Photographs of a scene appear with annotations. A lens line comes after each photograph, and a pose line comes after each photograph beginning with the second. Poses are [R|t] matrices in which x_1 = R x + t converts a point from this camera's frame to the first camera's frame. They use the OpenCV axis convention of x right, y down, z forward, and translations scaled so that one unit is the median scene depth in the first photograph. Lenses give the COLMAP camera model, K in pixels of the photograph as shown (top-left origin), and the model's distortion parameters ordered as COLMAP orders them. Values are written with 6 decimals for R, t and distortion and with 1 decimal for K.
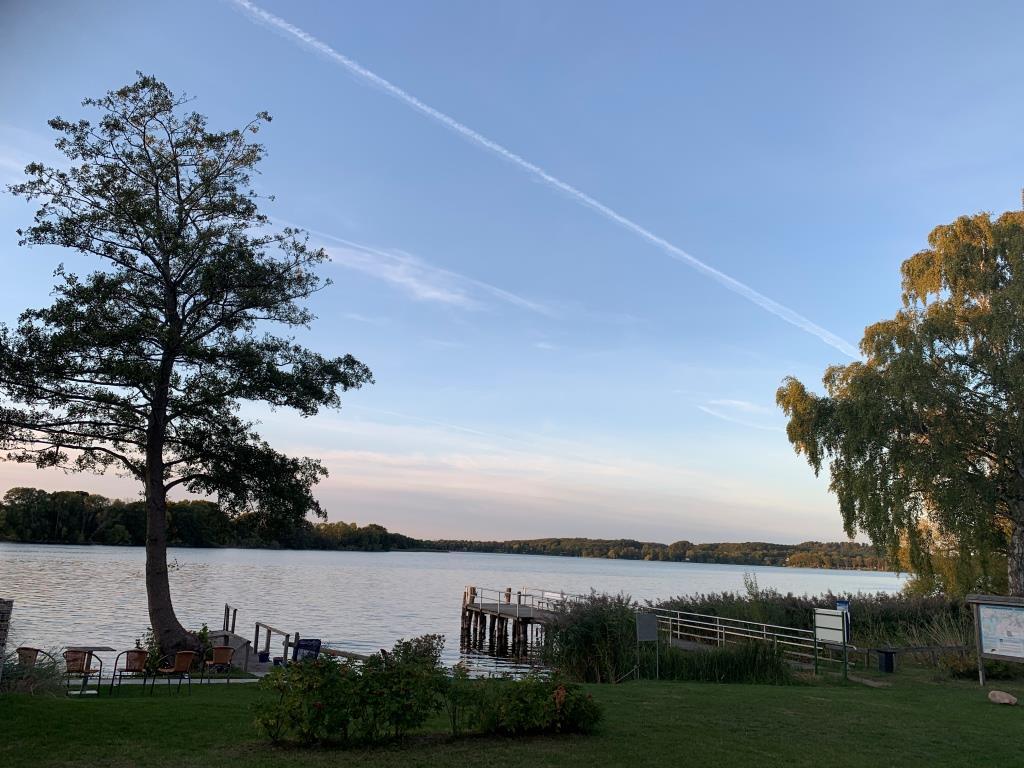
lens RADIAL K [[790.1, 0, 512.0], [0, 790.1, 384.0], [0, 0, 1]] dist [0.024751, 0.002076]
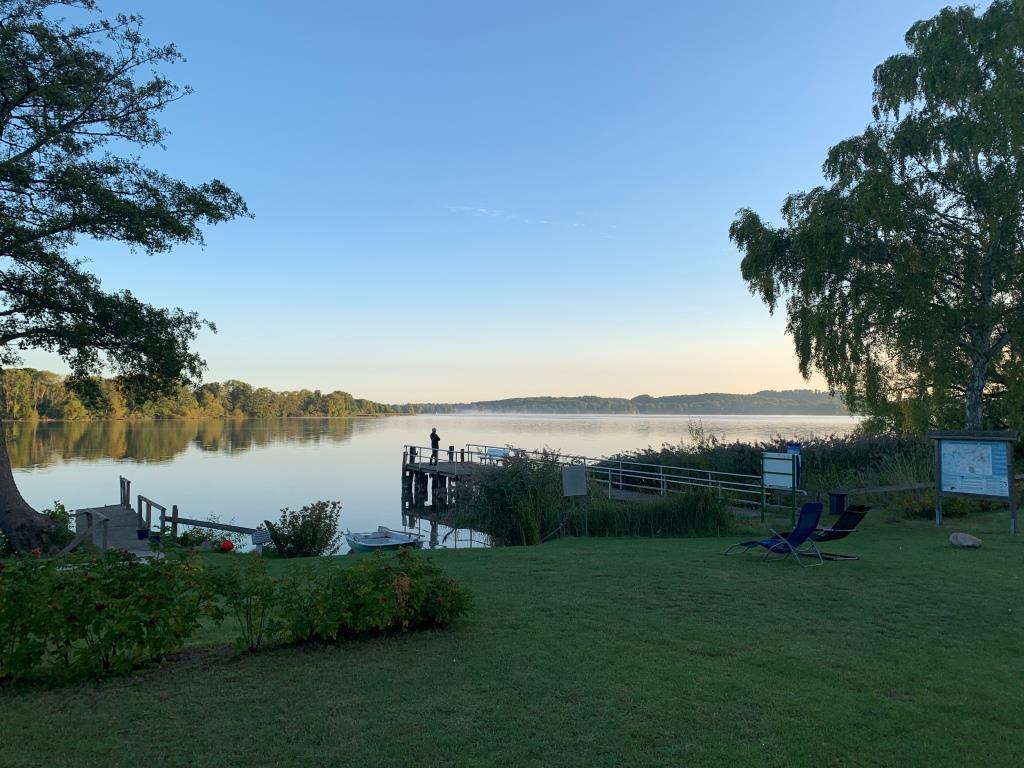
lens RADIAL K [[788.6, 0, 507.9], [0, 788.6, 383.6], [0, 0, 1]] dist [0.078212, -0.085000]
pose [[0.998442, -0.039210, 0.039704, 0.039820], [0.031748, 0.984291, 0.173677, 0.026088], [-0.045890, -0.172146, 0.984002, 0.092786]]
